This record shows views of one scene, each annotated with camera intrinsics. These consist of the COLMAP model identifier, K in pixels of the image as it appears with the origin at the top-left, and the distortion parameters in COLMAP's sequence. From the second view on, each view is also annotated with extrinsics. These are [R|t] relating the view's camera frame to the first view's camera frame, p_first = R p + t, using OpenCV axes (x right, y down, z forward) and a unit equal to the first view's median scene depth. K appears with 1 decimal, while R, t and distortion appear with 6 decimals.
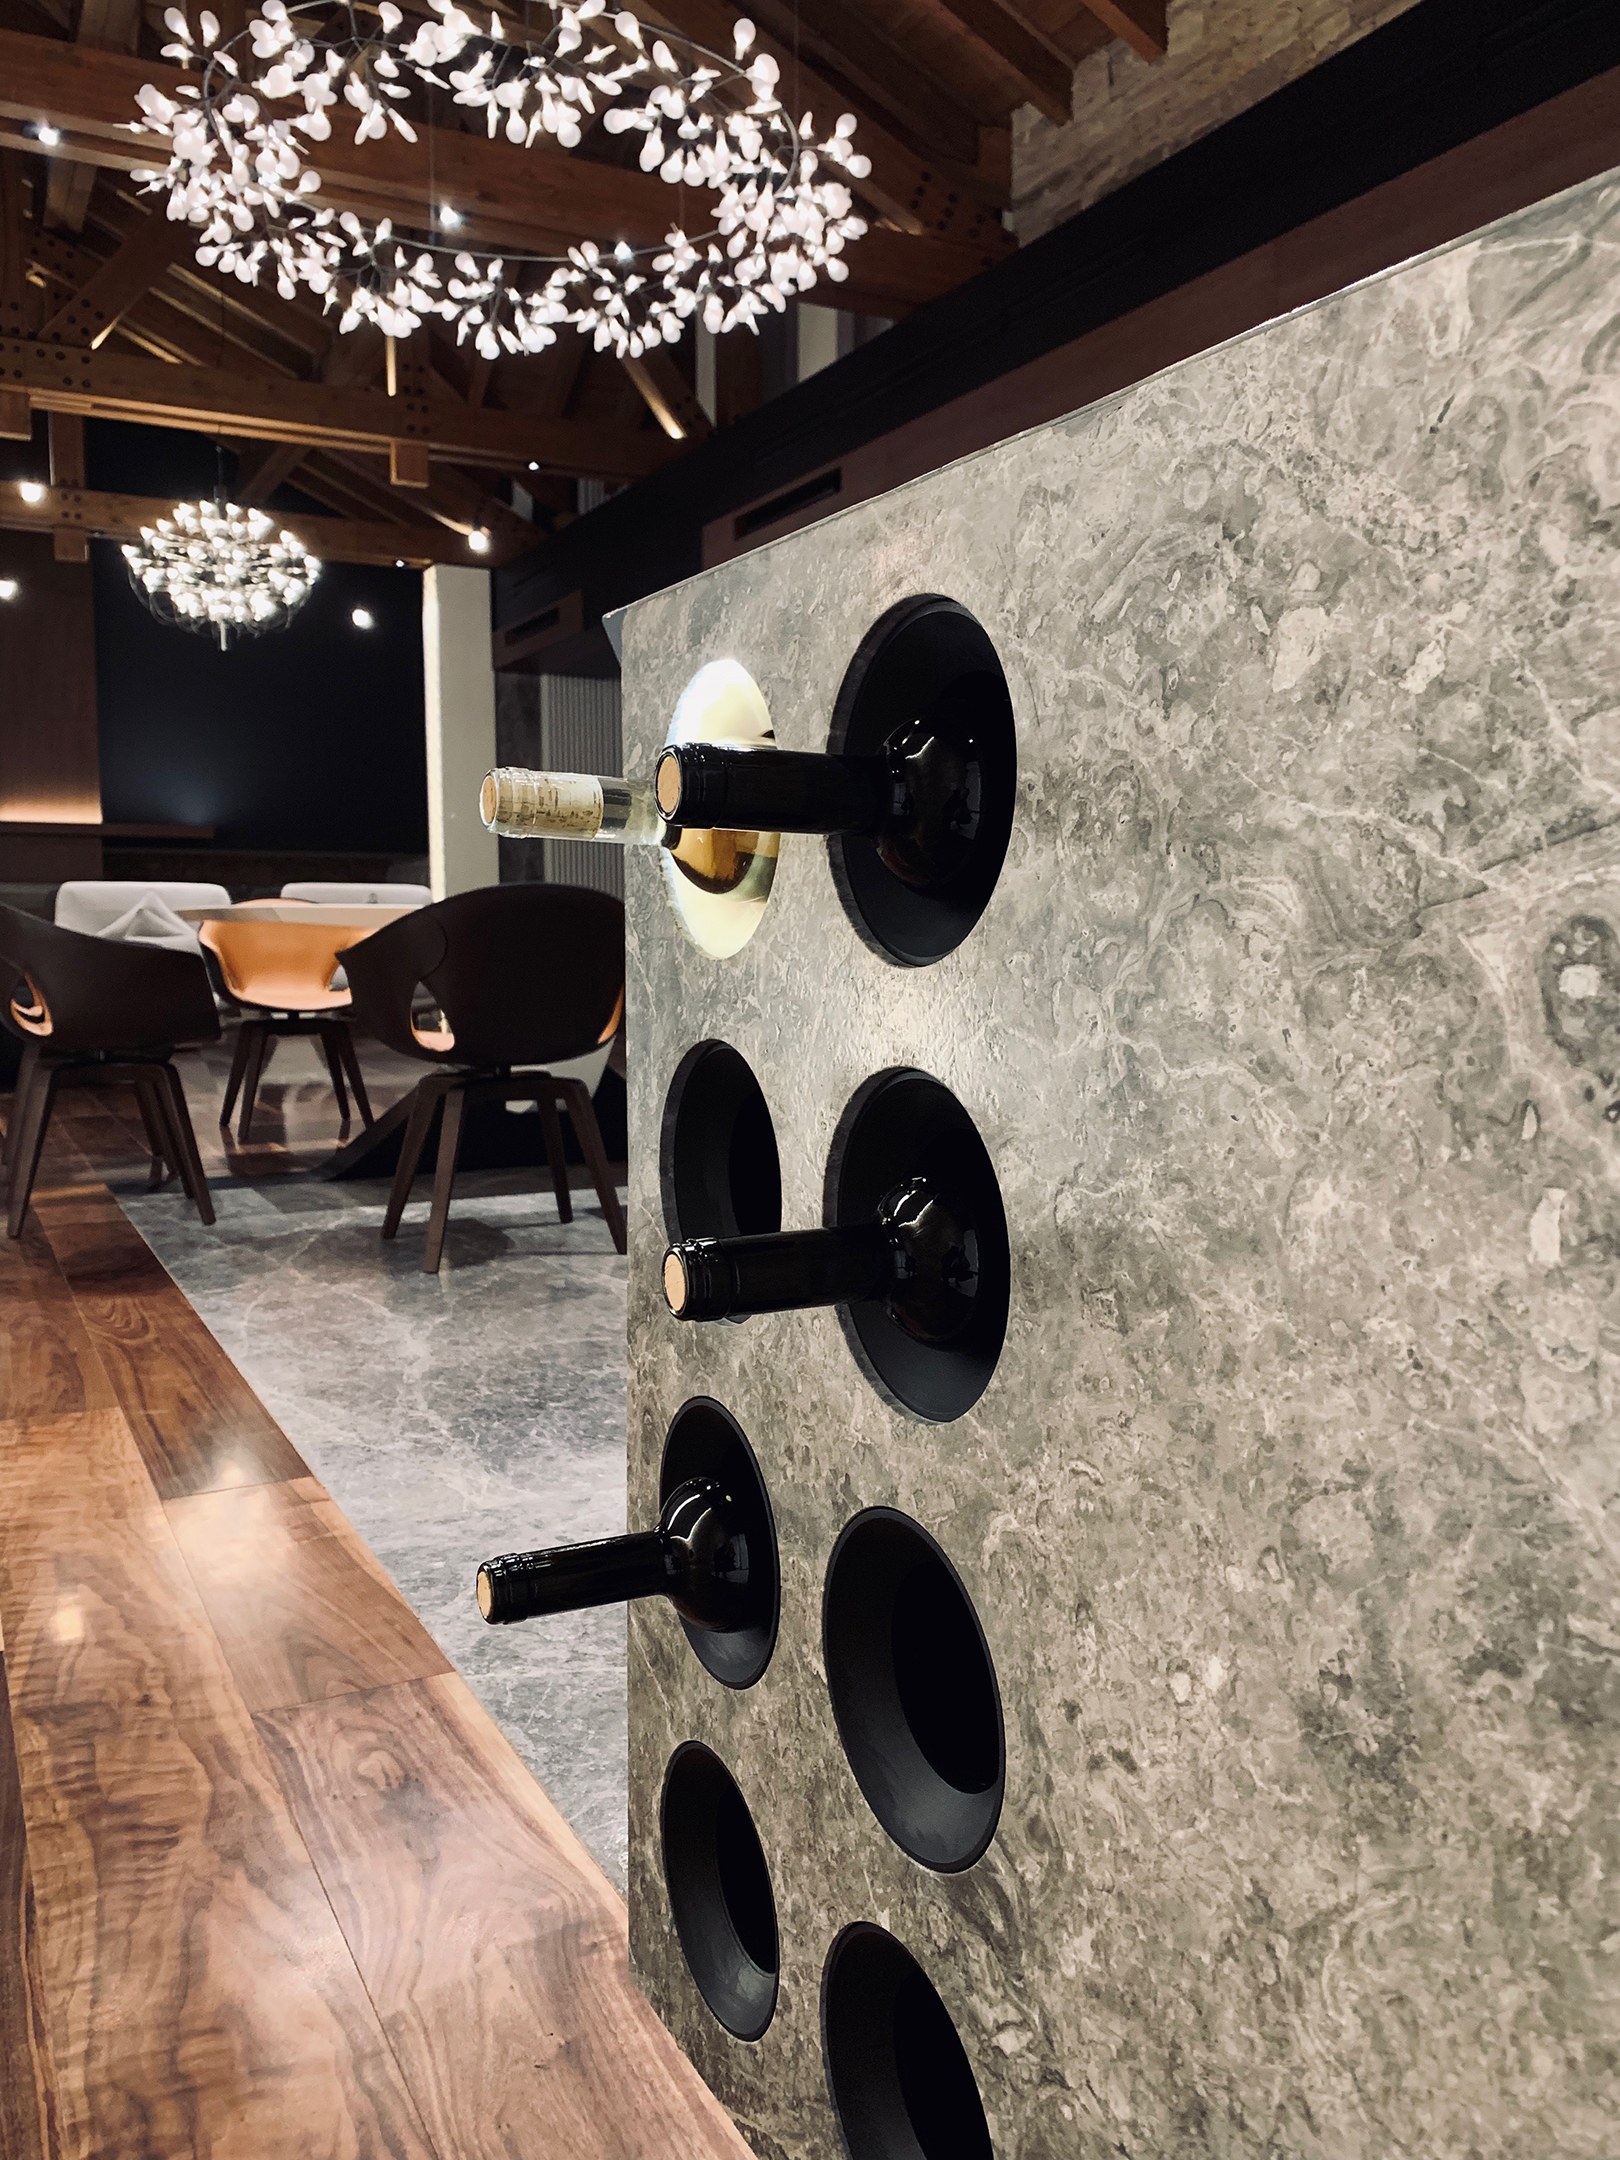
lens RADIAL K [[1703.5, 0, 761.2], [0, 1703.5, 1053.3], [0, 0, 1]] dist [0.078534, -0.005777]
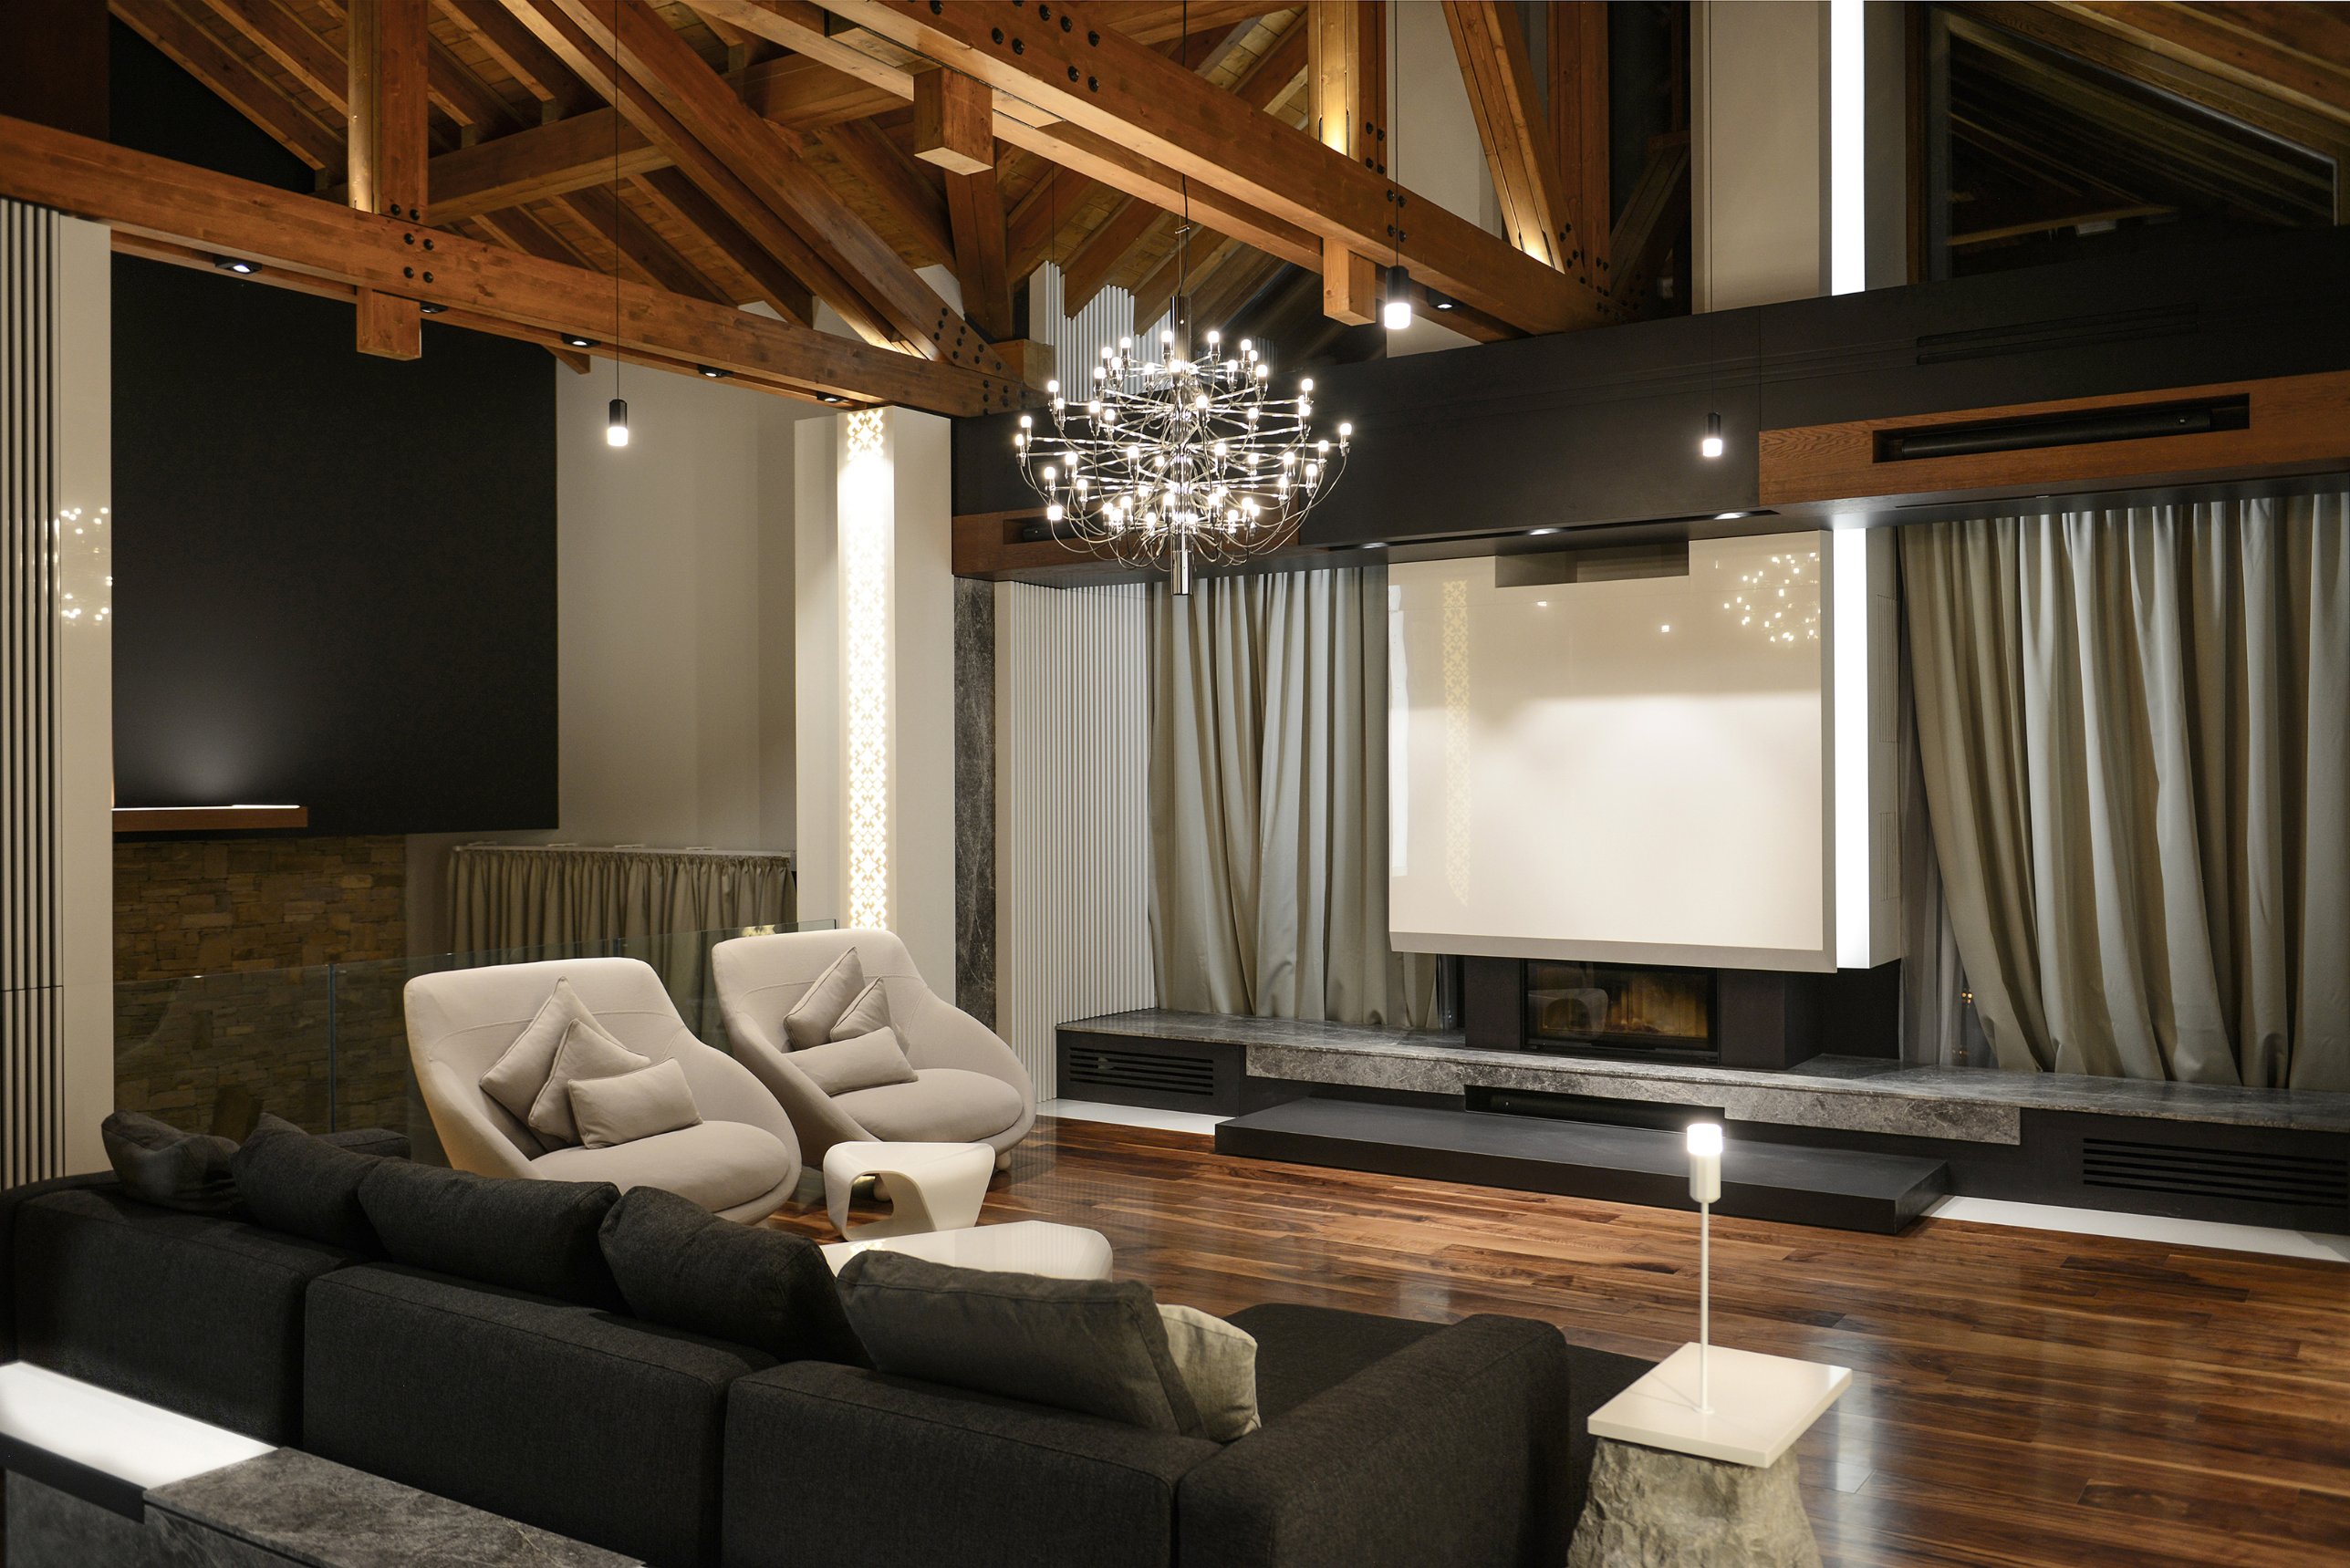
lens RADIAL K [[1919.8, 0, 1174.5], [0, 1919.8, 800.1], [0, 0, 1]] dist [0.000368, -0.006696]
pose [[0.861823, -0.010176, 0.507107, -0.597971], [0.042976, 0.997668, -0.053017, -0.134436], [-0.505386, 0.067485, 0.860251, 0.480639]]
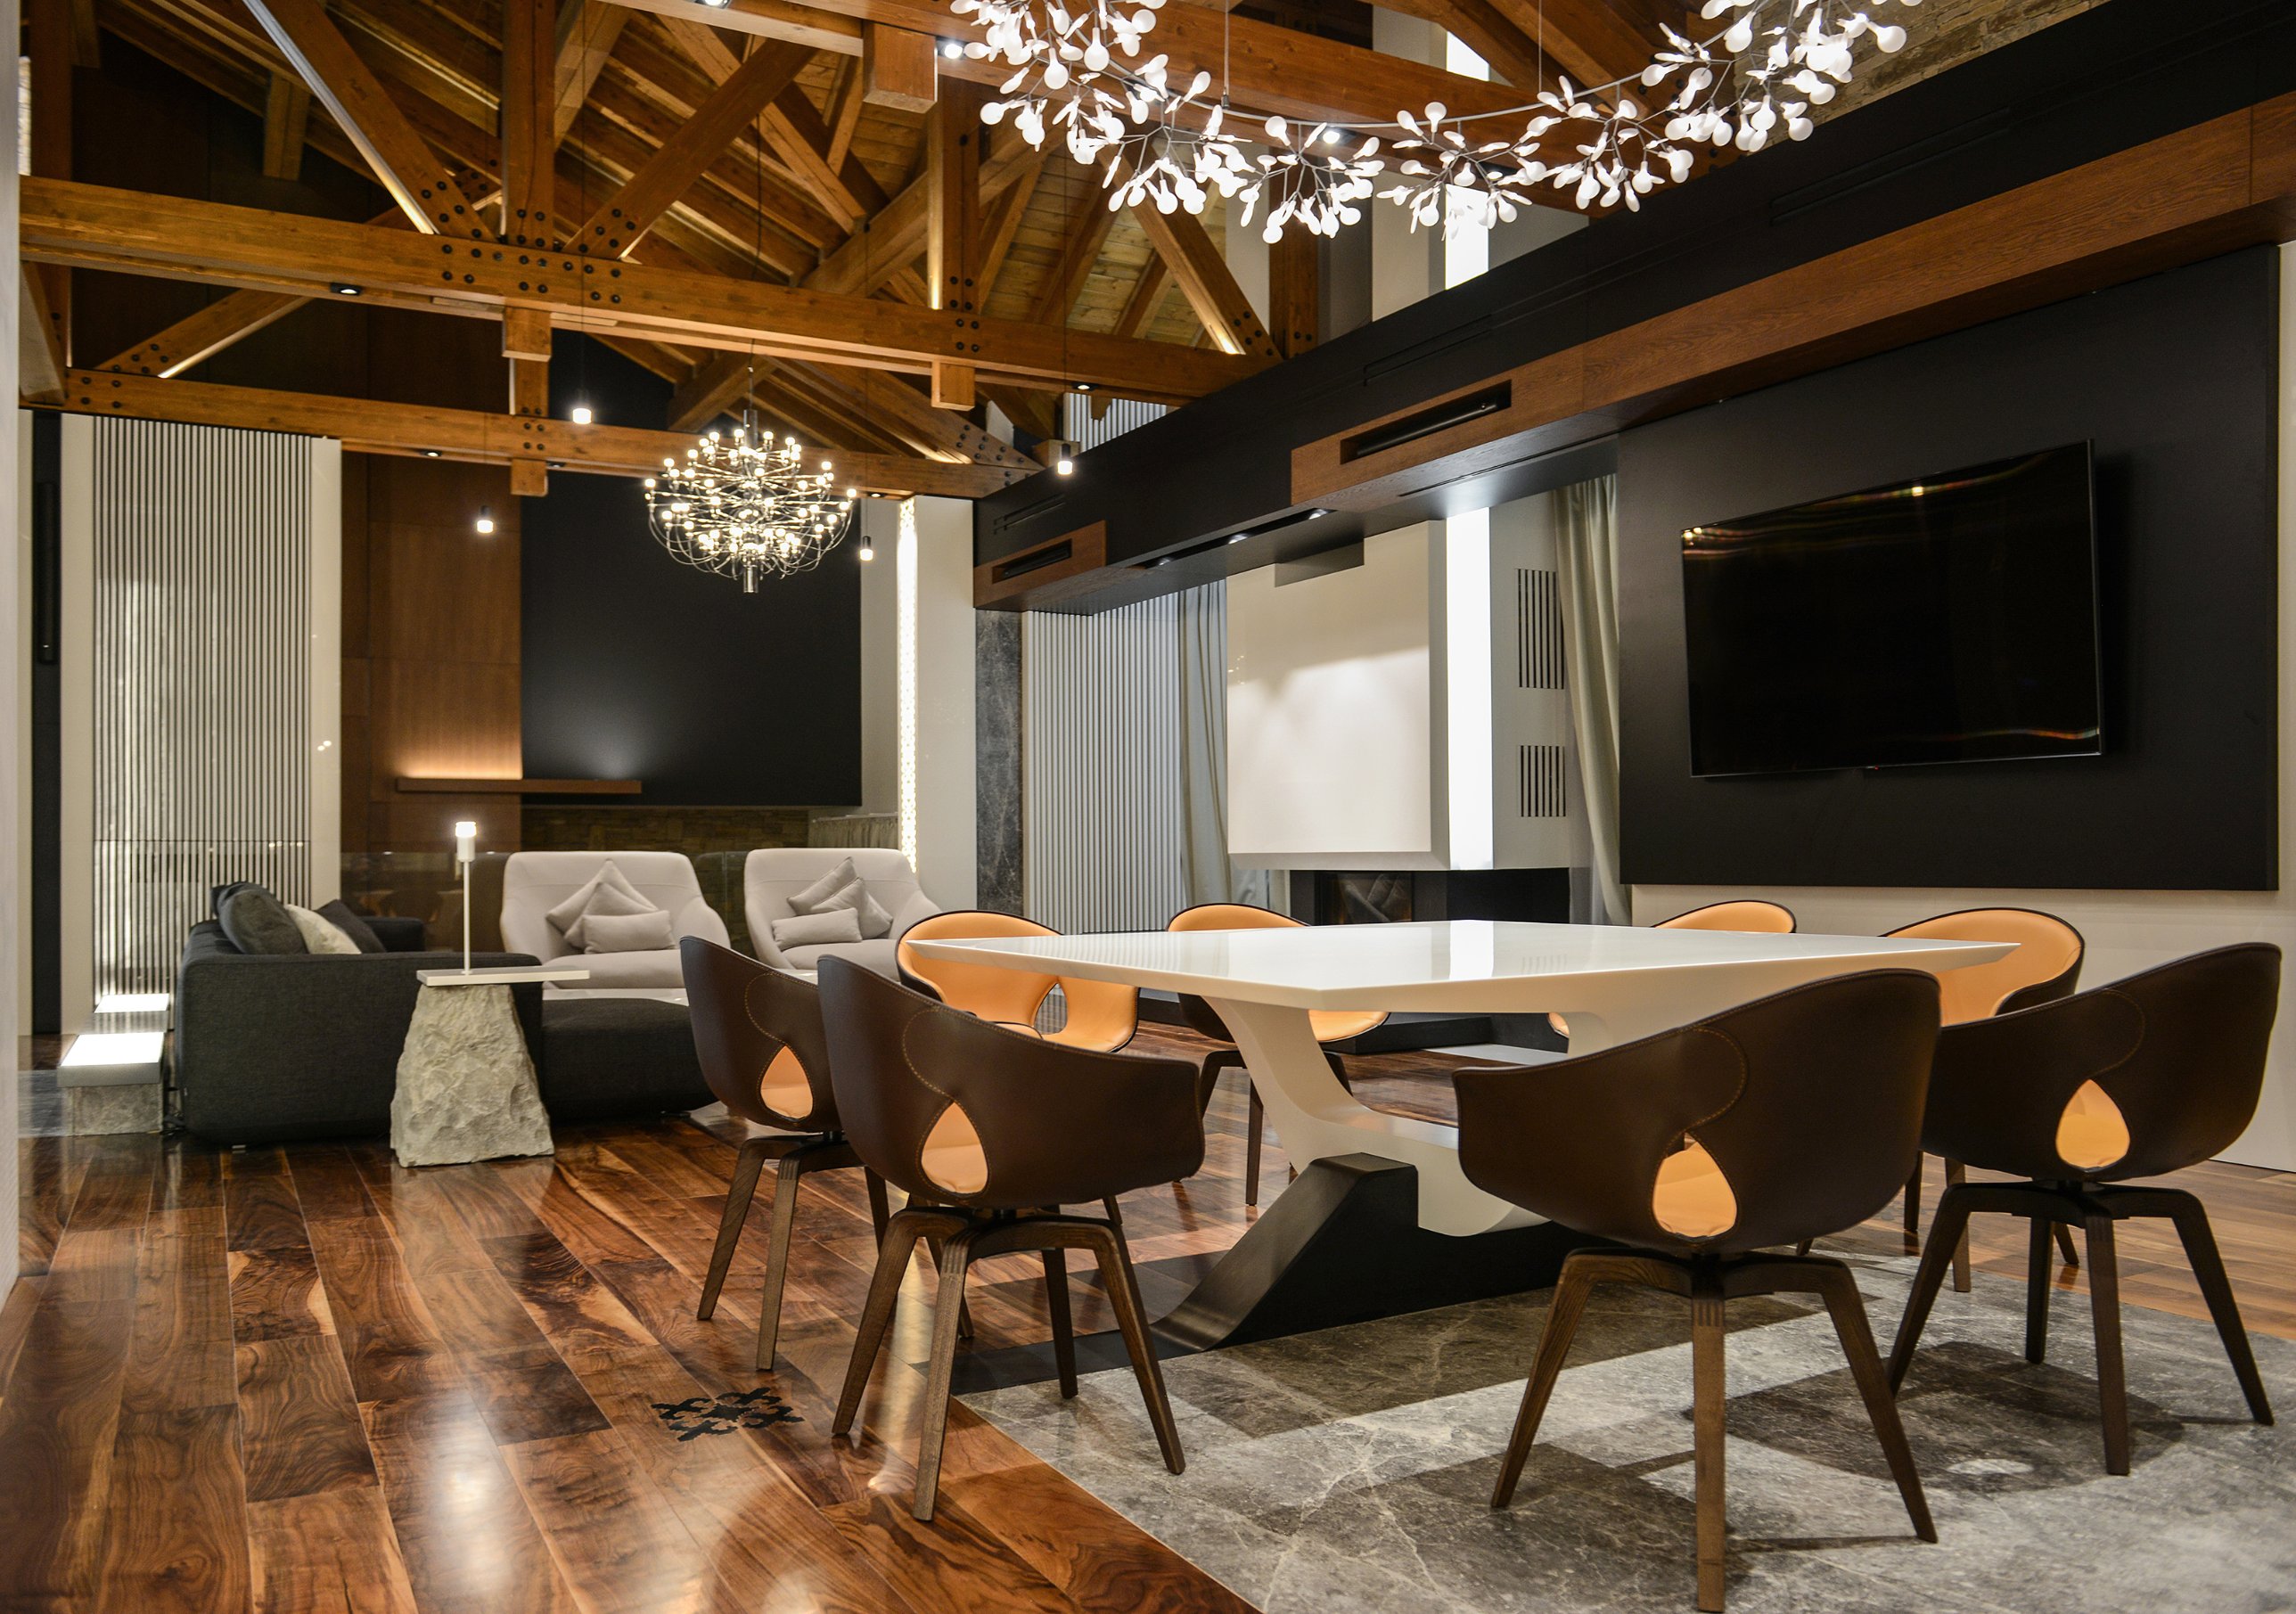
lens RADIAL K [[1724.8, 0, 1129.6], [0, 1724.8, 818.6], [0, 0, 1]] dist [0.016258, -0.016597]
pose [[0.998895, -0.007763, 0.046362, -0.158534], [0.012068, 0.995564, -0.093314, -0.036784], [-0.045431, 0.093771, 0.994557, 0.137050]]
